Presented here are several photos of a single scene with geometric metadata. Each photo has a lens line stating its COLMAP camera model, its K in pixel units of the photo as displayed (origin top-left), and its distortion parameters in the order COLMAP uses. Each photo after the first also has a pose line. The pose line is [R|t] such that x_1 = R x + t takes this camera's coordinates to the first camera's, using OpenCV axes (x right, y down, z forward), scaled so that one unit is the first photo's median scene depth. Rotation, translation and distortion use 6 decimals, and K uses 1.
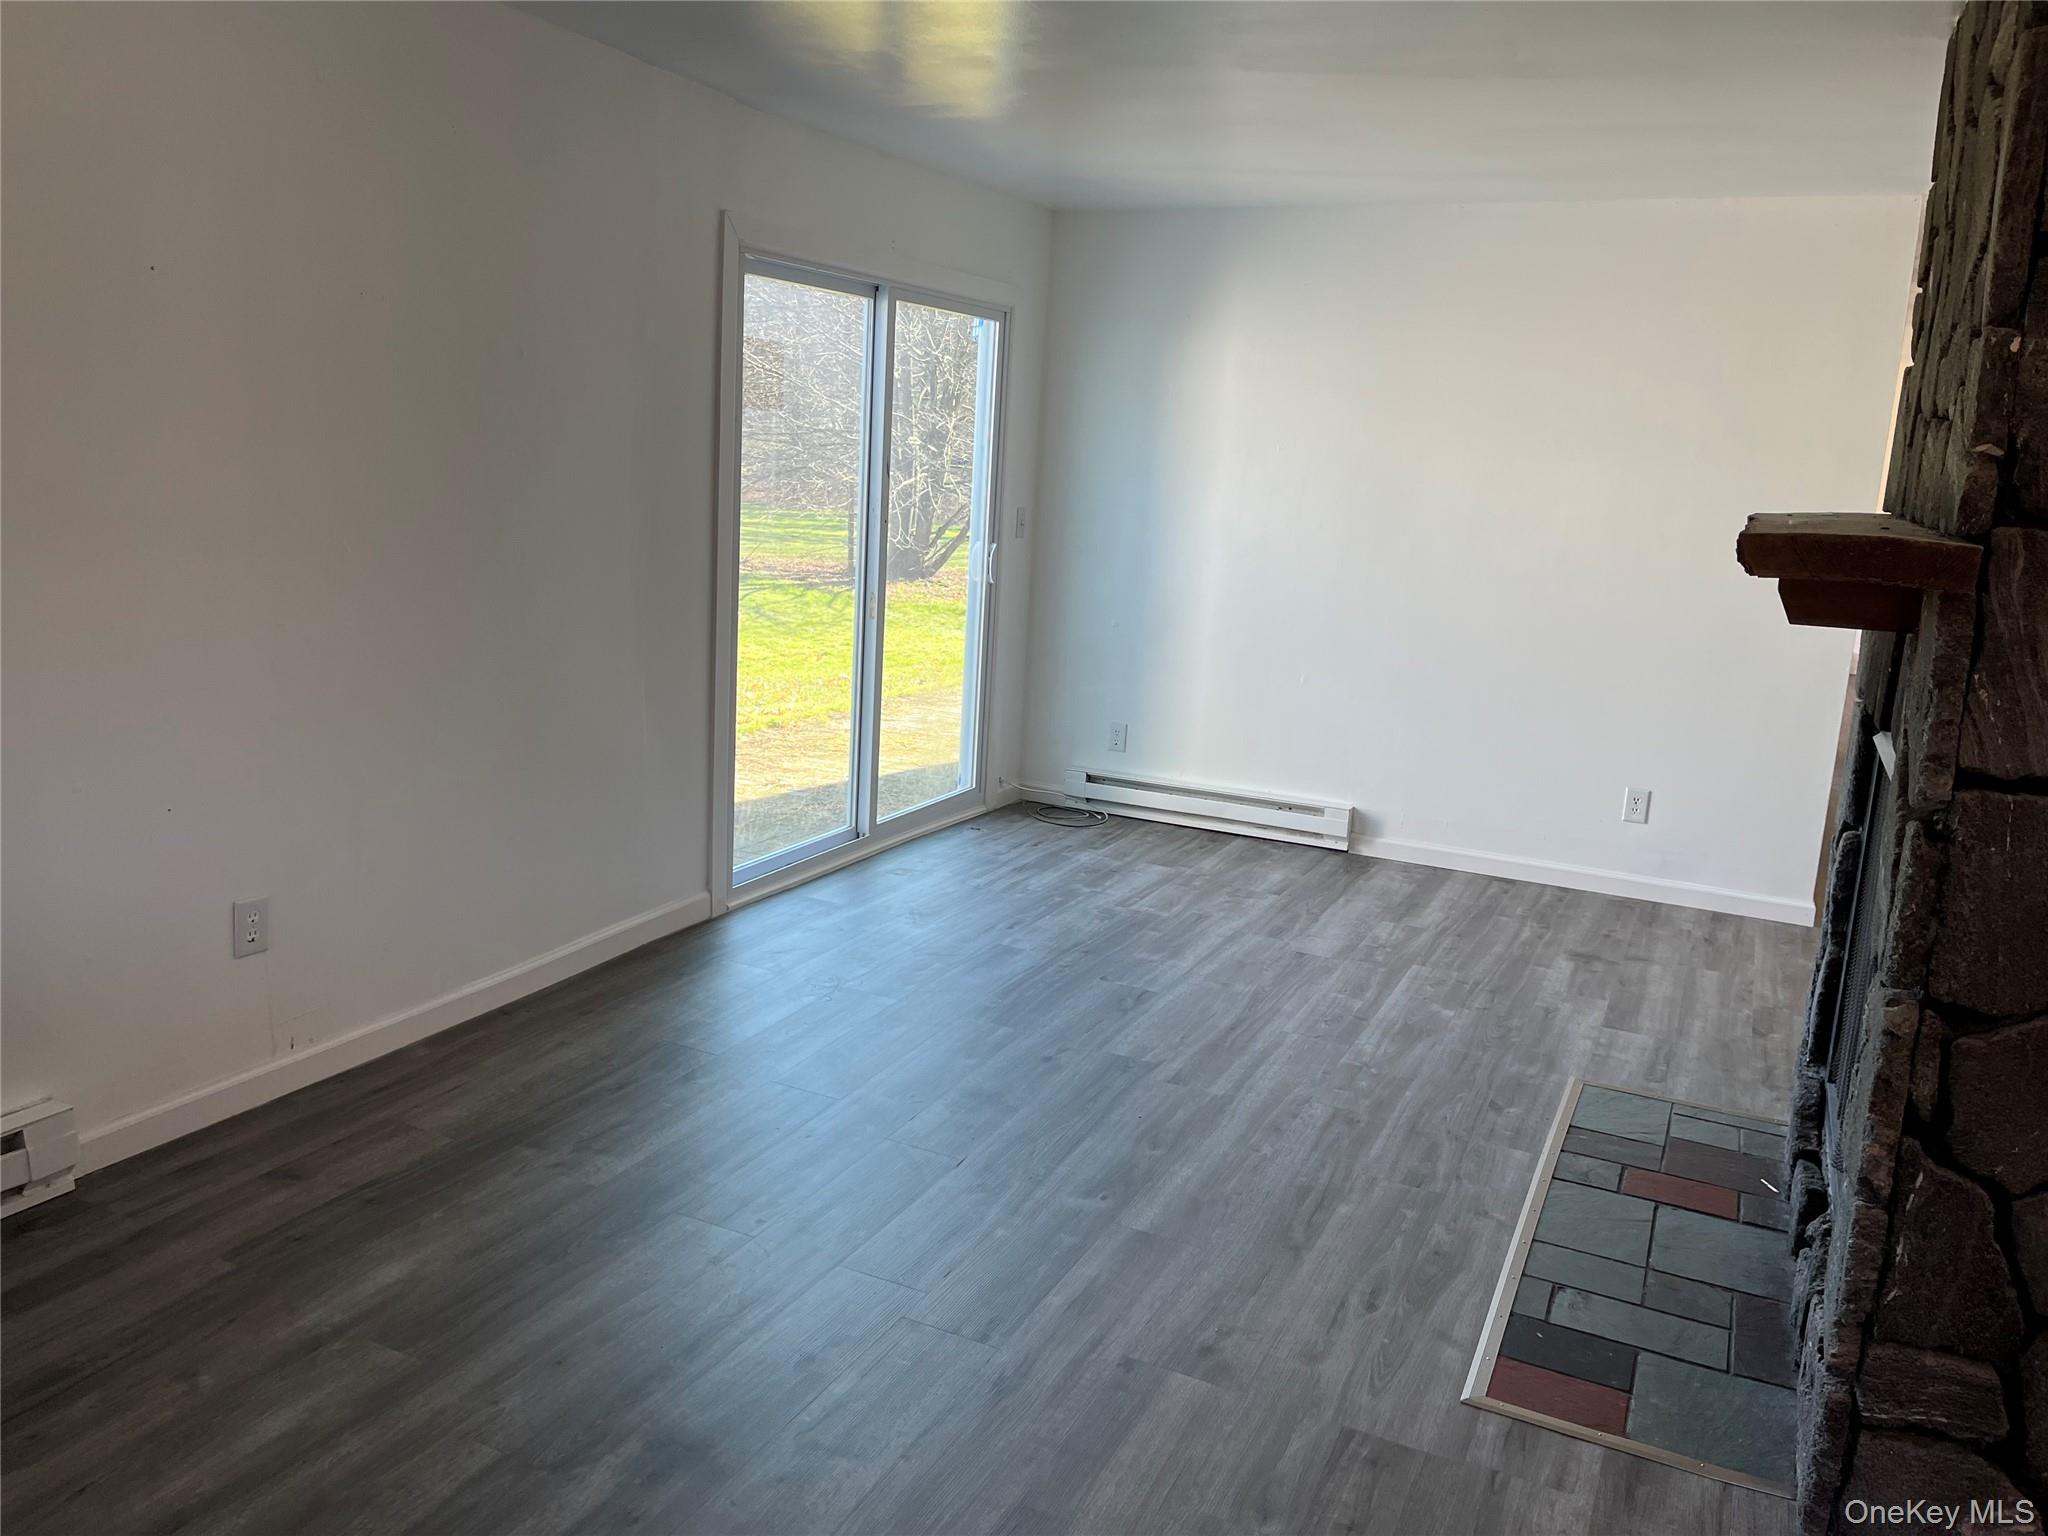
lens RADIAL K [[1534.8, 0, 1024.6], [0, 1534.8, 753.4], [0, 0, 1]] dist [0.081179, -0.099767]
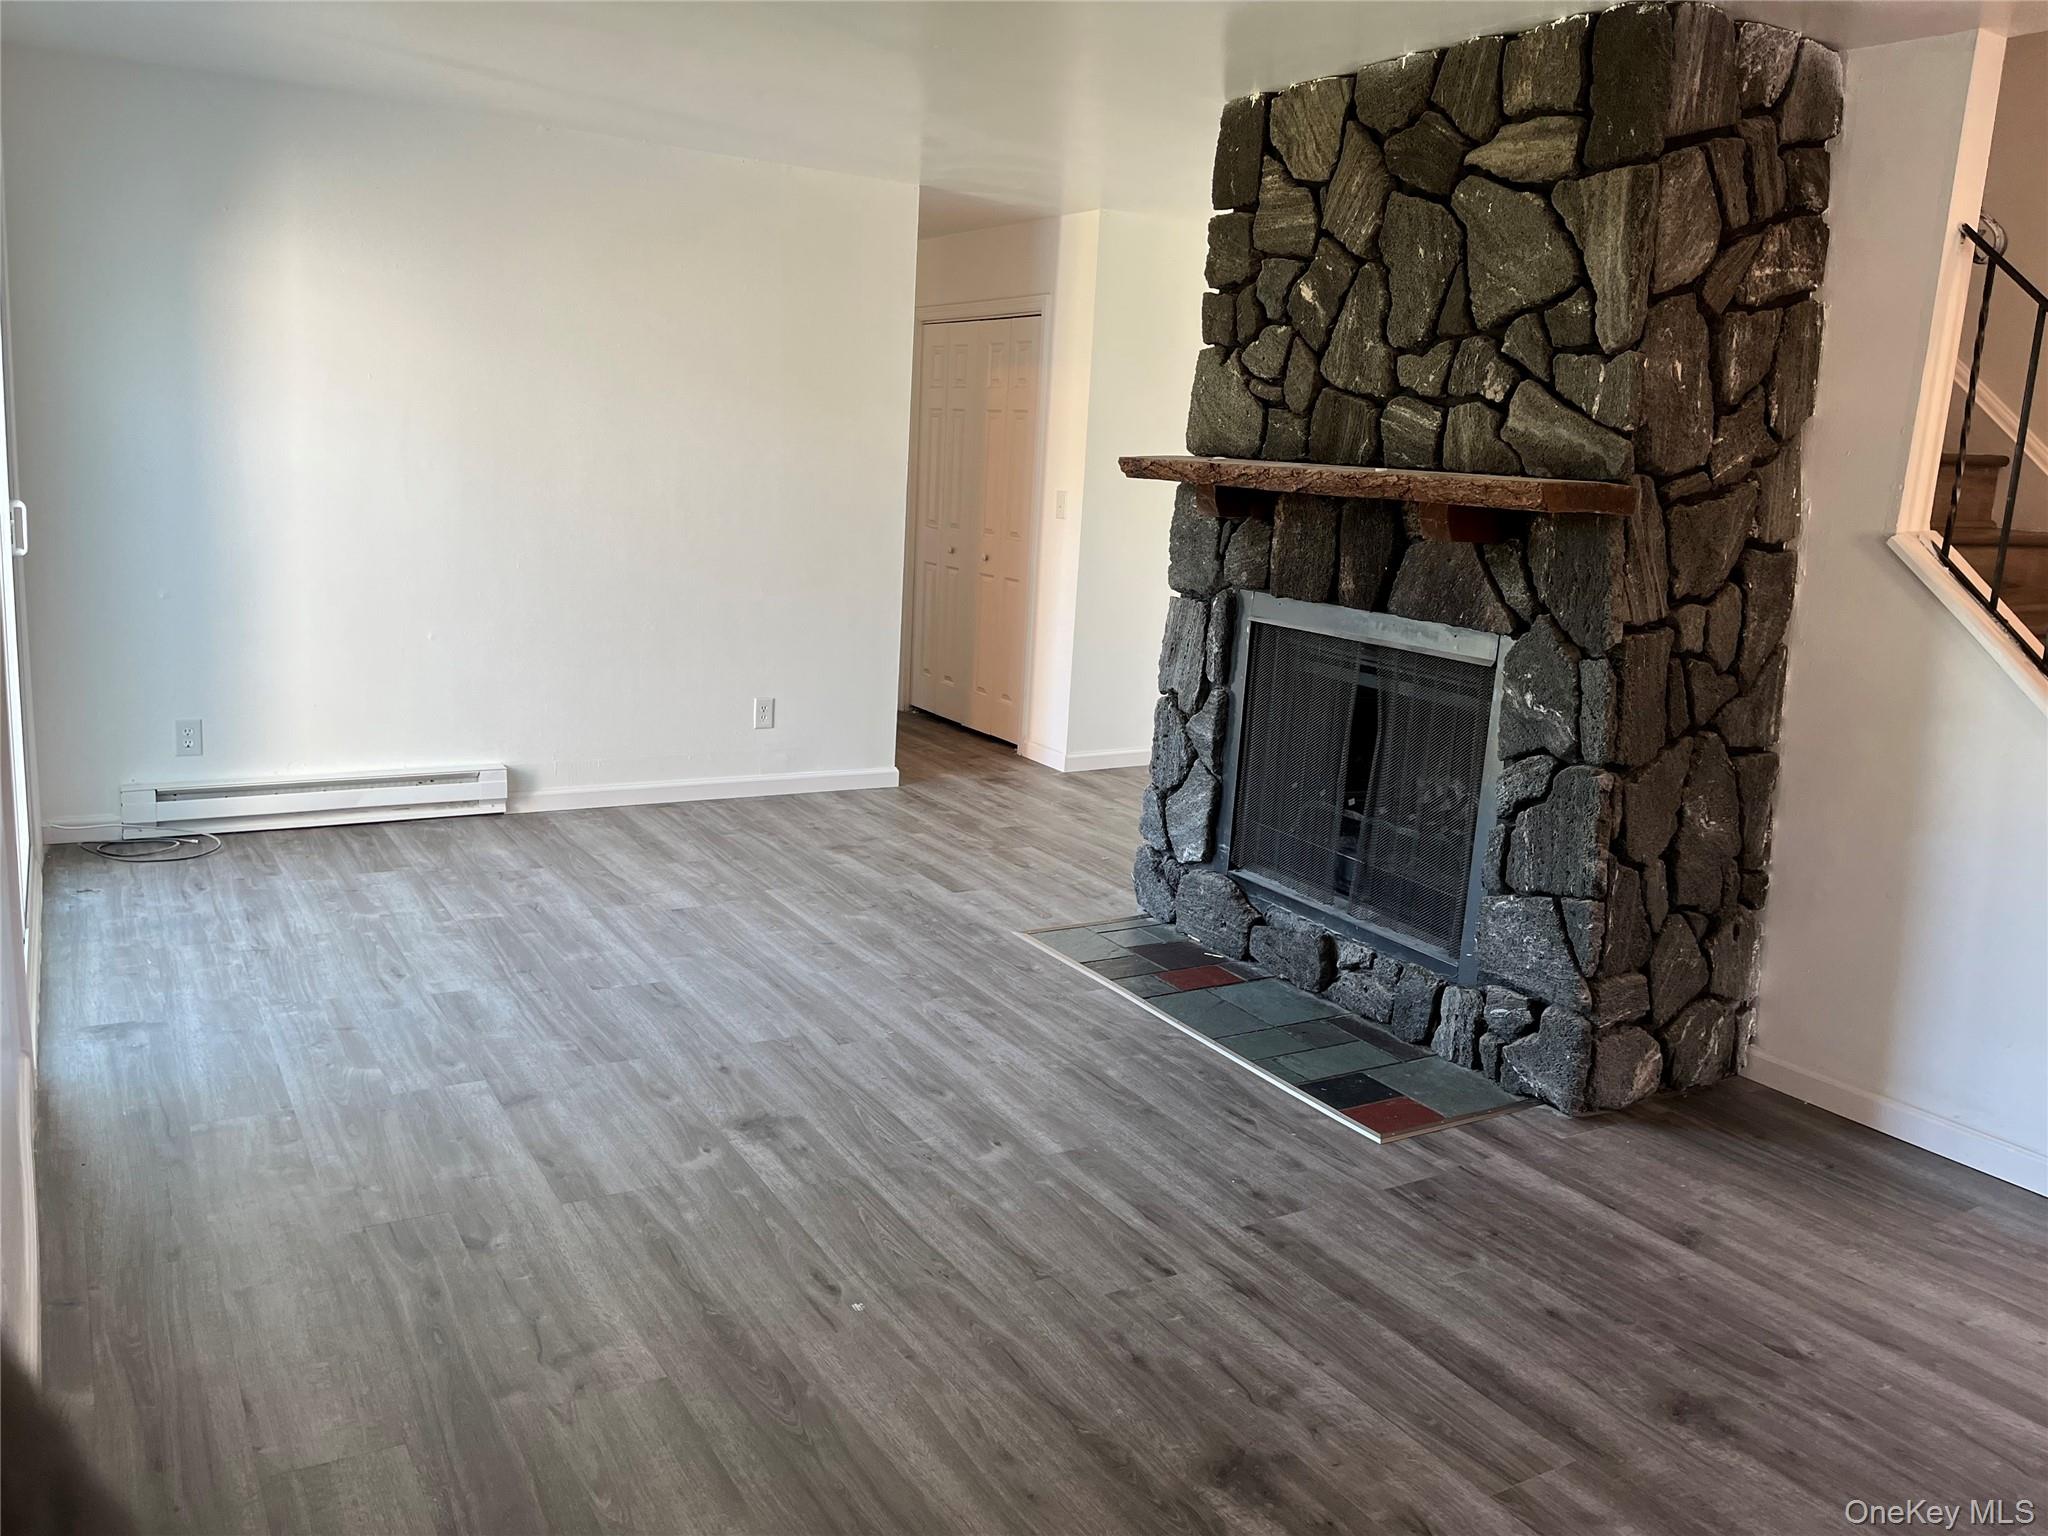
lens RADIAL K [[1534.8, 0, 1024.6], [0, 1534.8, 753.4], [0, 0, 1]] dist [0.081179, -0.099767]
pose [[0.558596, -0.182693, 0.809070, -0.527566], [0.135073, 0.982456, 0.128588, -0.071869], [-0.818368, 0.037455, 0.573473, 0.280727]]
